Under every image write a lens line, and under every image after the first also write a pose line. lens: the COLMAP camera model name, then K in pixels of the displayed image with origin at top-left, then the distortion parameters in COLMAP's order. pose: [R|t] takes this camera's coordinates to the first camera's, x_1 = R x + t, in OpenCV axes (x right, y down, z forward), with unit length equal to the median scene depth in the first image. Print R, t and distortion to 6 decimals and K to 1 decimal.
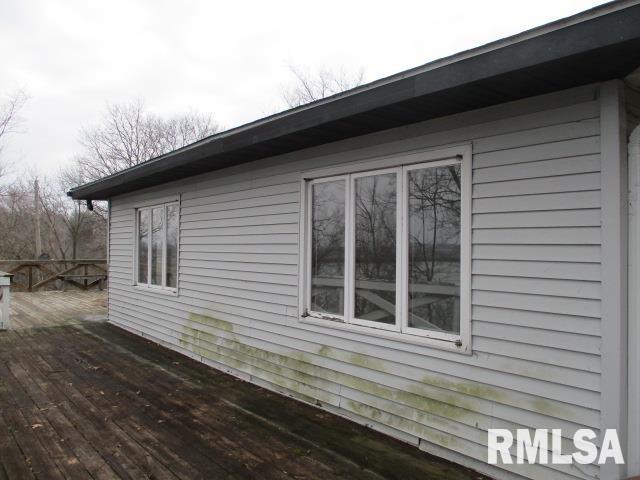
lens RADIAL K [[532.2, 0, 320.6], [0, 532.2, 239.5], [0, 0, 1]] dist [-0.019141, -0.004631]
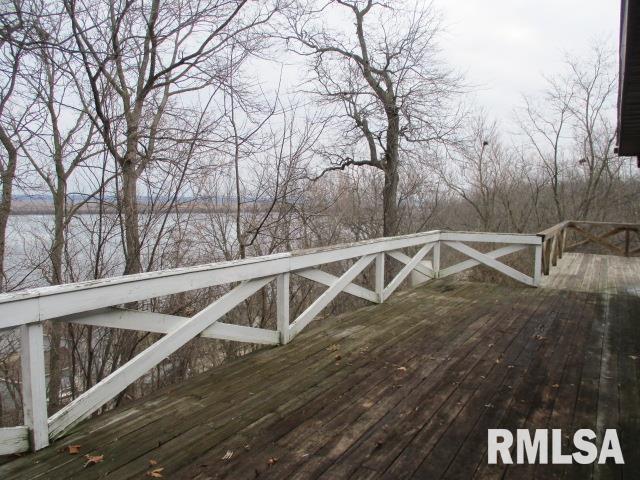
lens RADIAL K [[532.2, 0, 320.3], [0, 532.2, 239.7], [0, 0, 1]] dist [-0.019141, -0.004631]
pose [[0.394820, 0.069842, -0.916100, 0.347279], [-0.007753, 0.997324, 0.072693, 0.011893], [0.918726, -0.021598, 0.394305, 0.394152]]
